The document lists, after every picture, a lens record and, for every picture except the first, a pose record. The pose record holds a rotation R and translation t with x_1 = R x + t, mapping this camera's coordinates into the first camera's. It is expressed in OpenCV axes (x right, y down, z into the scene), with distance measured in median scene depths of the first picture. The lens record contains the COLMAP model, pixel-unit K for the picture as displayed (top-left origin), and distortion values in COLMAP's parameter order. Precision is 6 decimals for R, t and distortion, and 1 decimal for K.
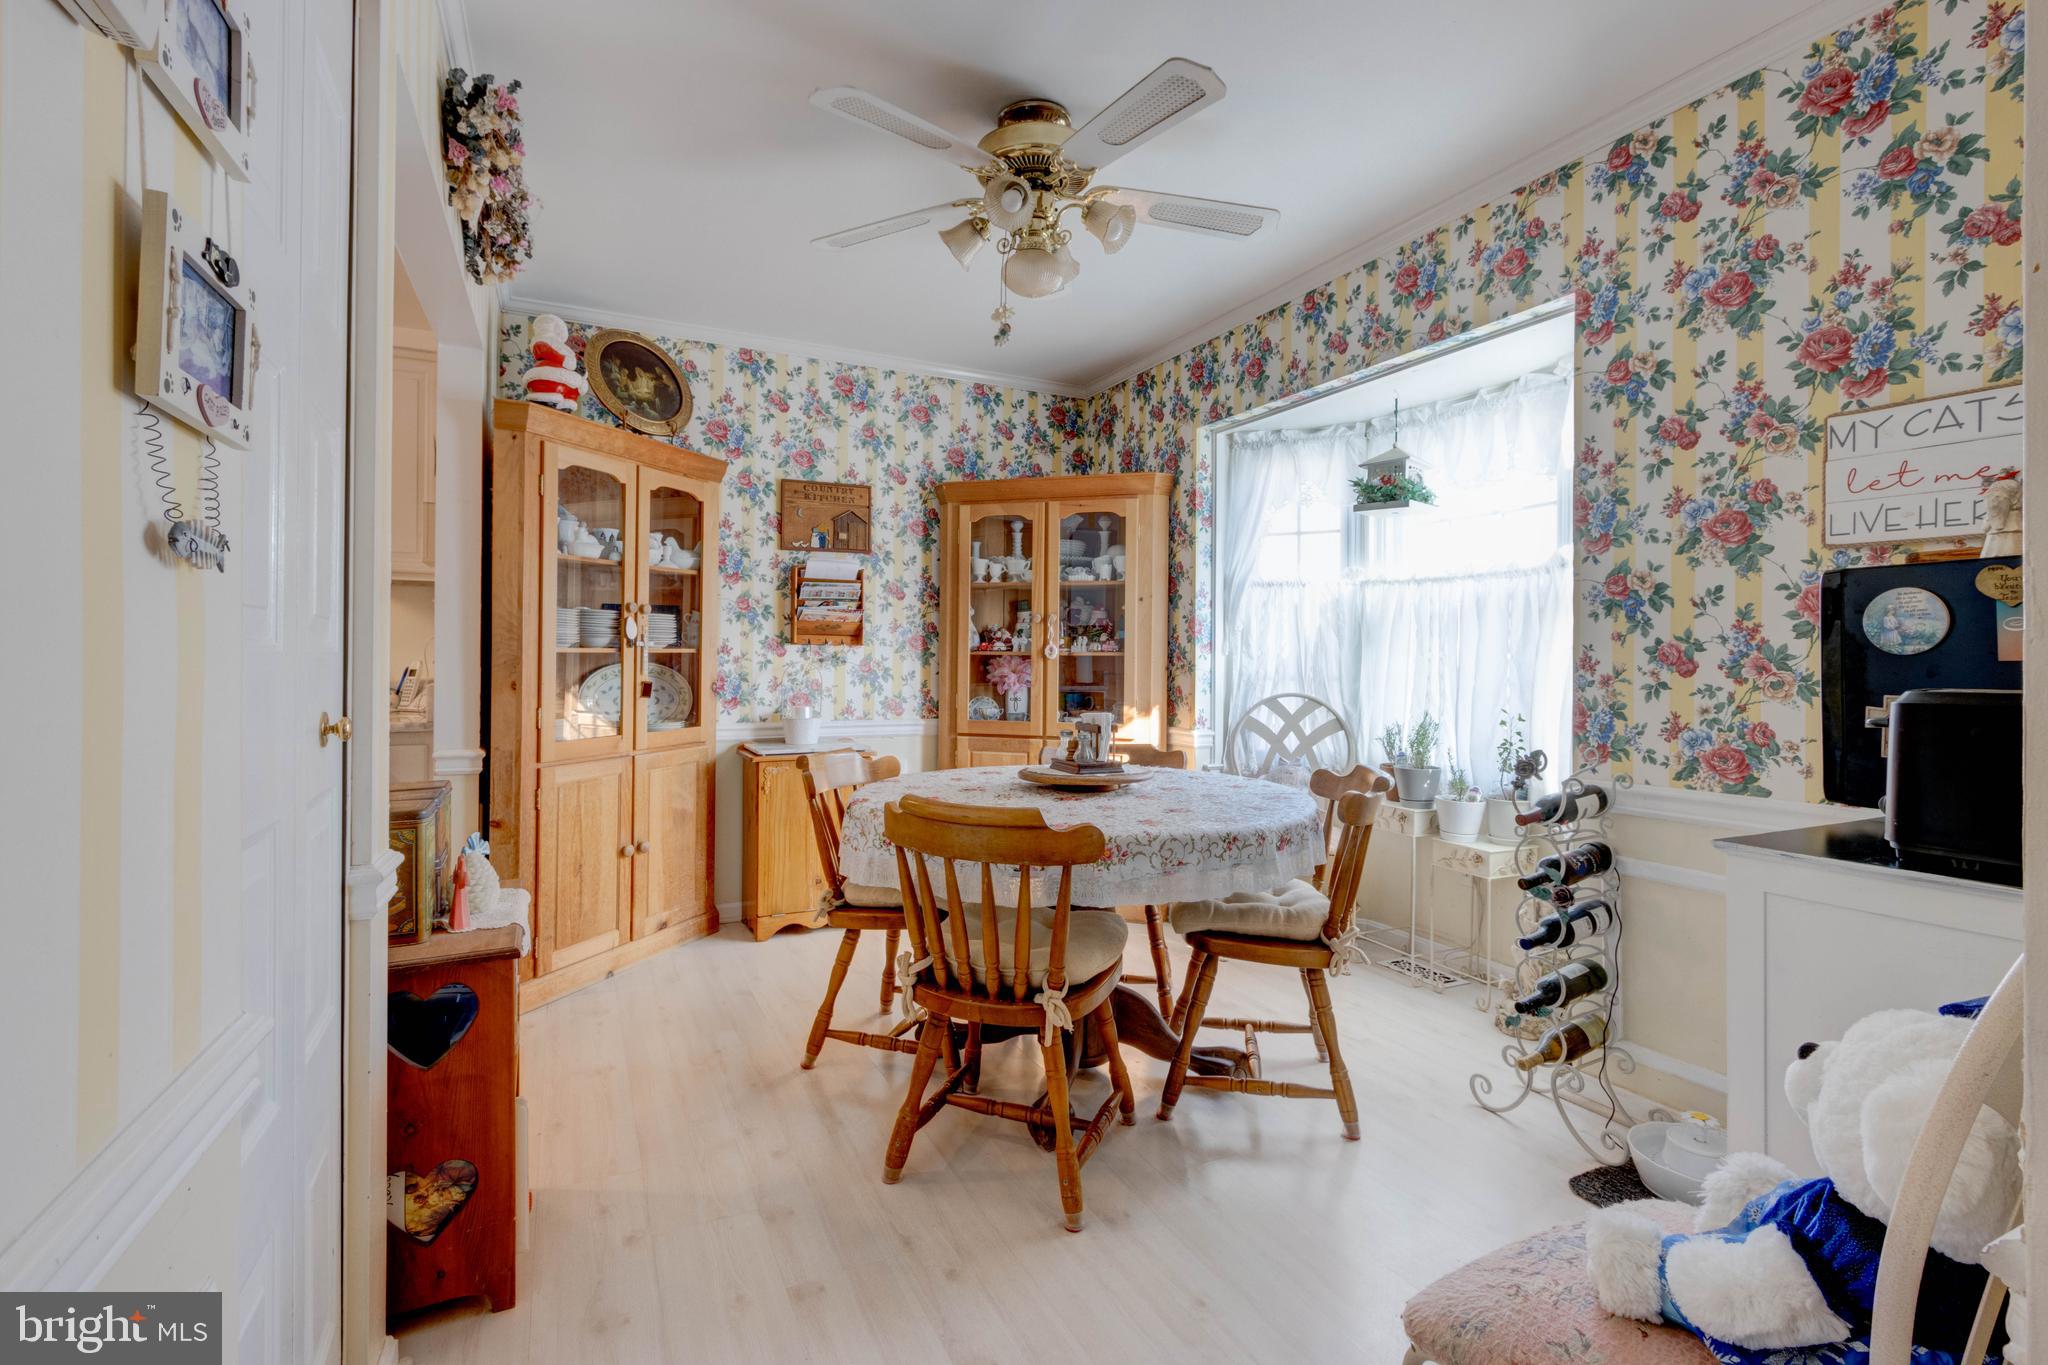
lens RADIAL K [[939.3, 0, 1022.3], [0, 939.3, 657.0], [0, 0, 1]] dist [0.003646, -0.000565]
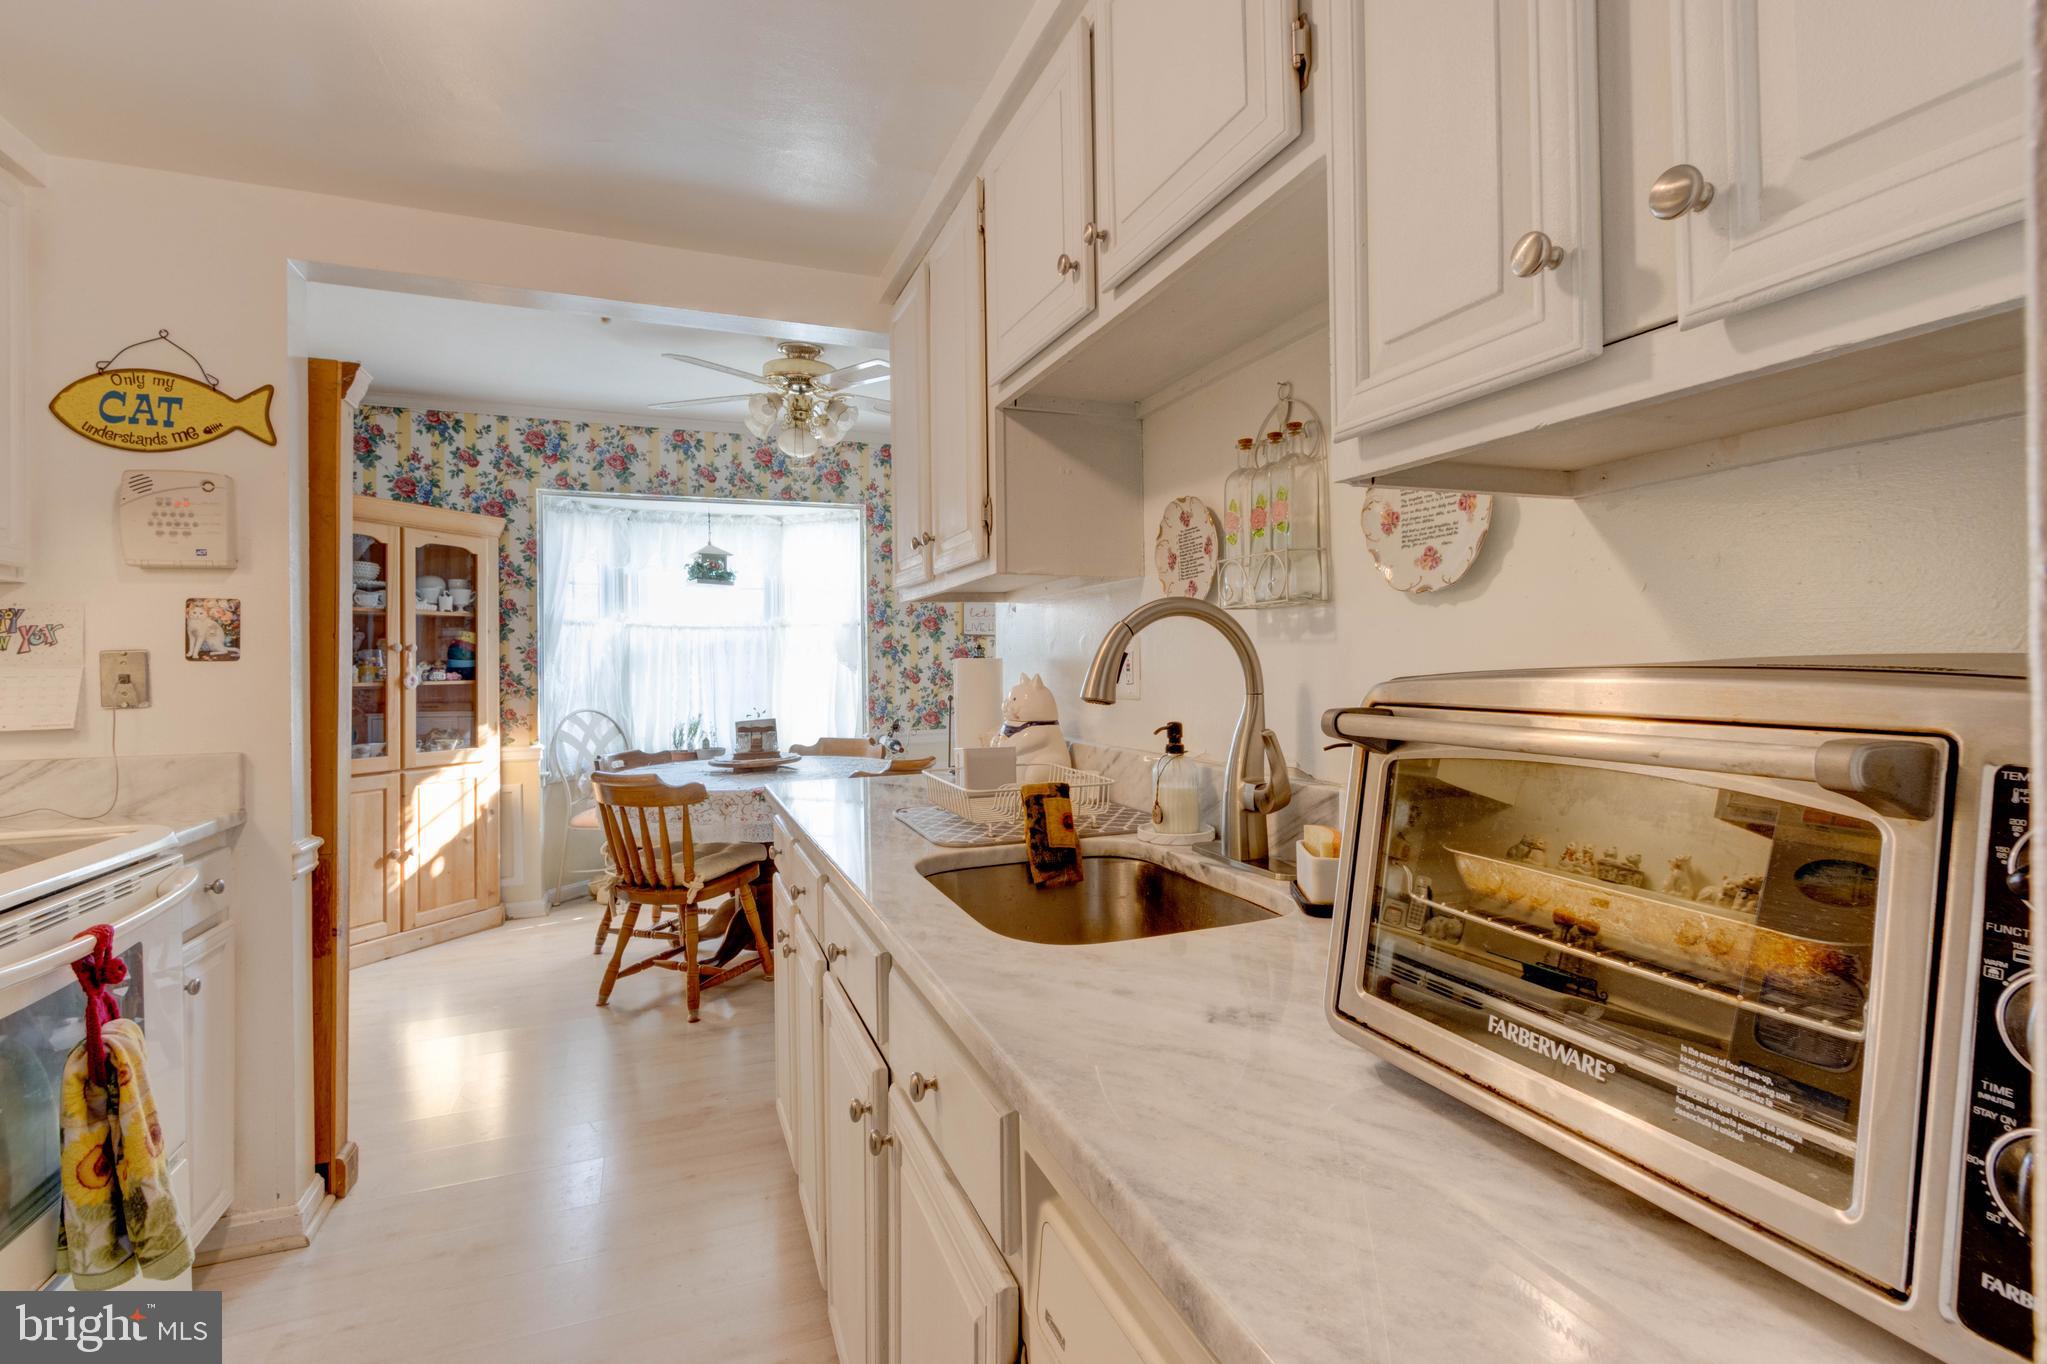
lens RADIAL K [[938.8, 0, 1021.8], [0, 938.8, 656.5], [0, 0, 1]] dist [0.003646, -0.000565]
pose [[0.078407, -0.000088, 0.996921, -1.136463], [0.012603, 0.999920, -0.000903, -0.028948], [-0.996842, 0.012635, 0.078401, 0.369017]]
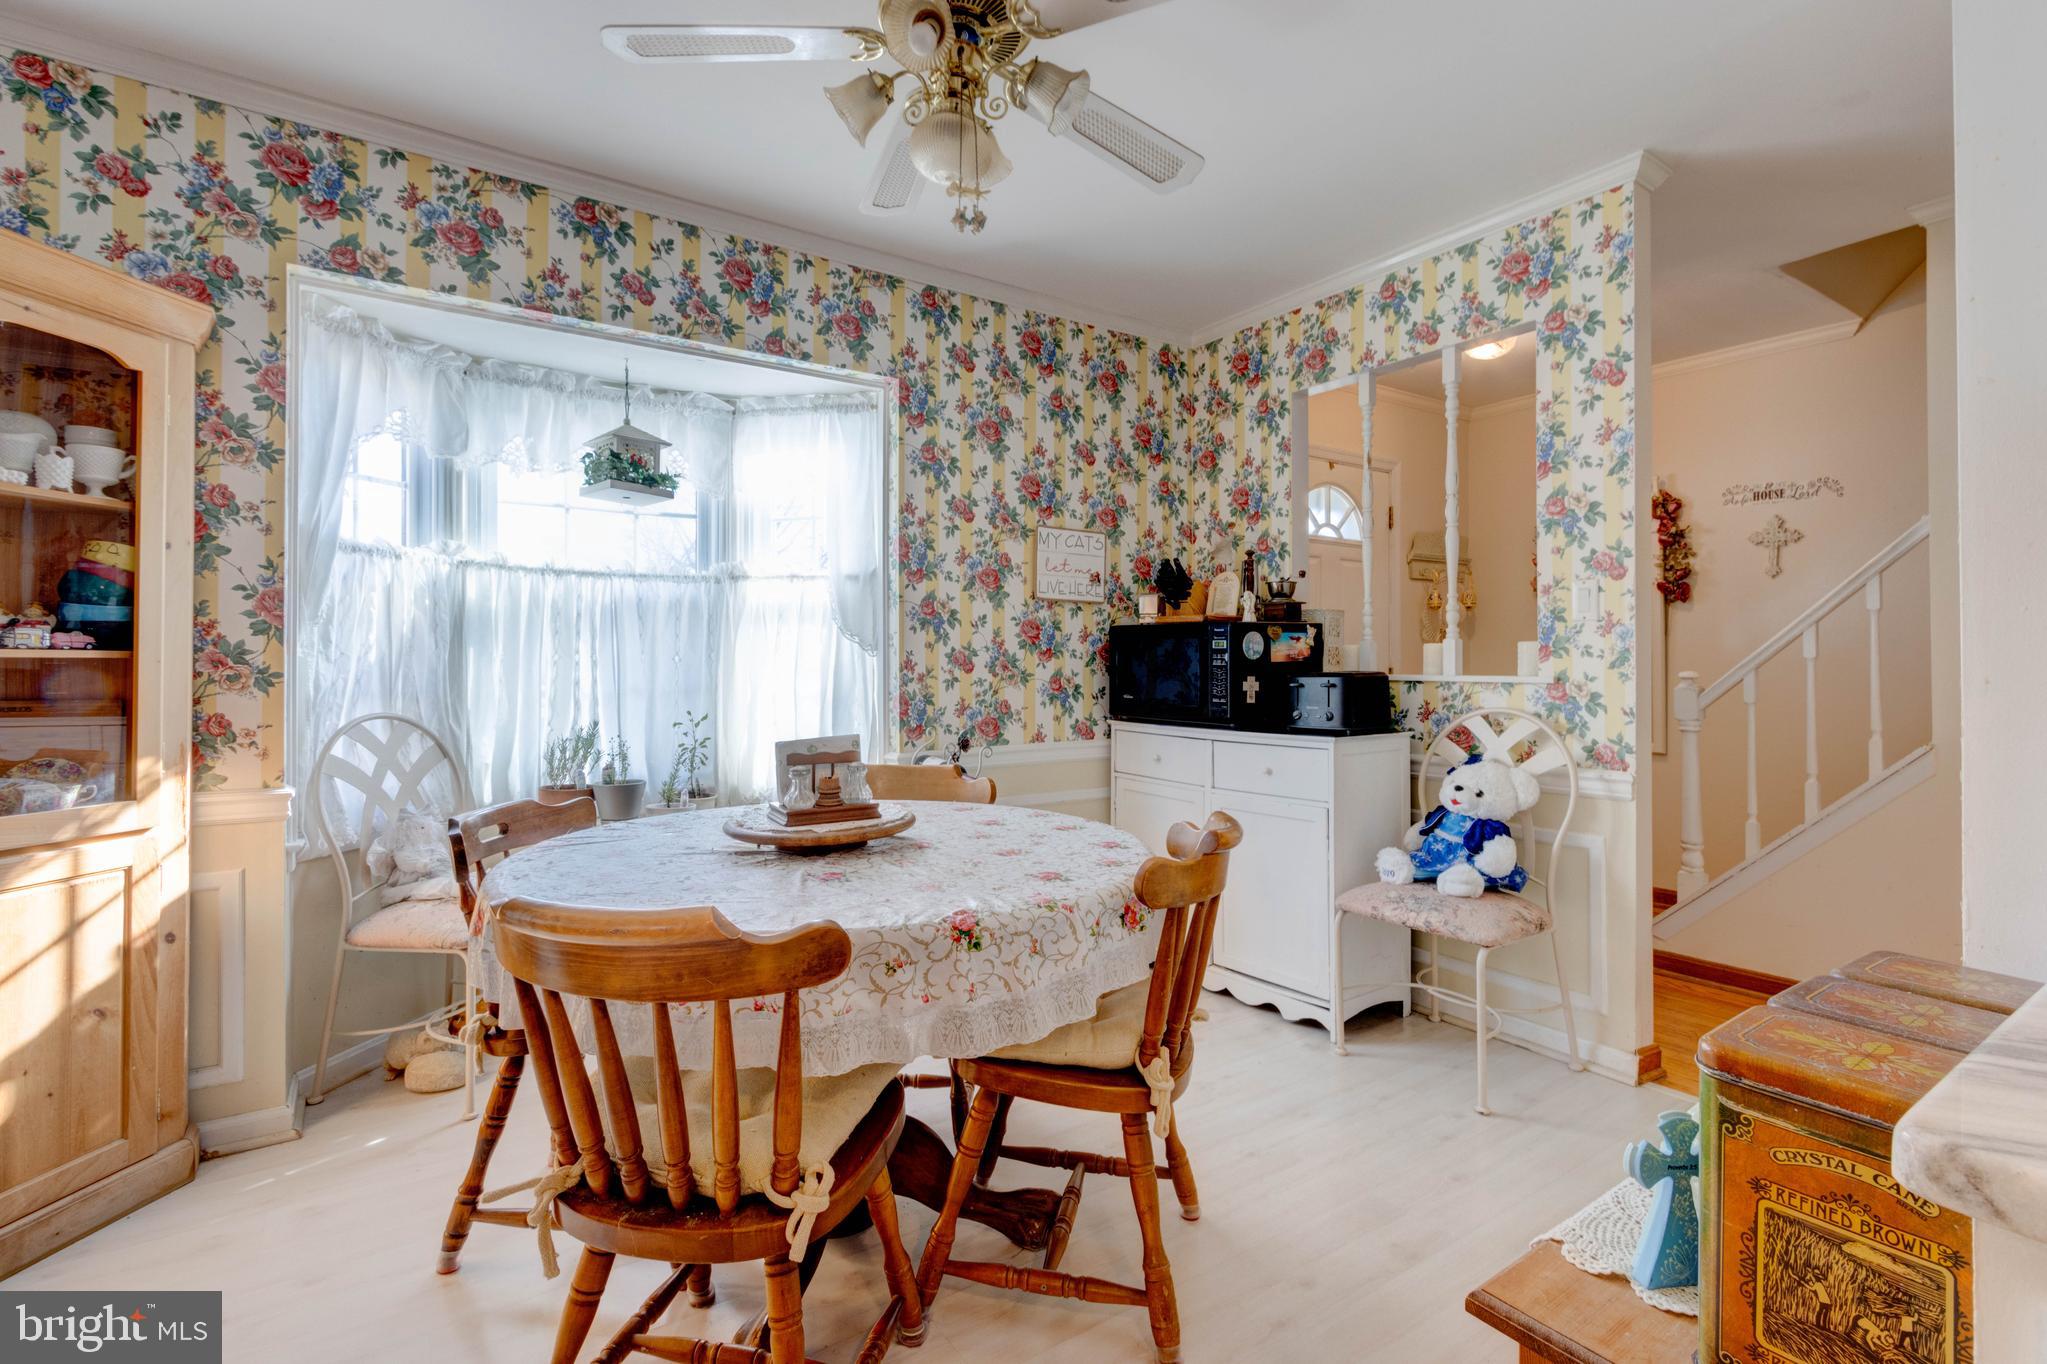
lens RADIAL K [[934.1, 0, 1024.7], [0, 934.1, 657.5], [0, 0, 1]] dist [-0.001722, -0.001457]
pose [[-0.146932, 0.000544, 0.989146, -0.538135], [-0.001110, 0.999999, -0.000715, -0.002148], [-0.989146, -0.001203, -0.146931, 0.770816]]
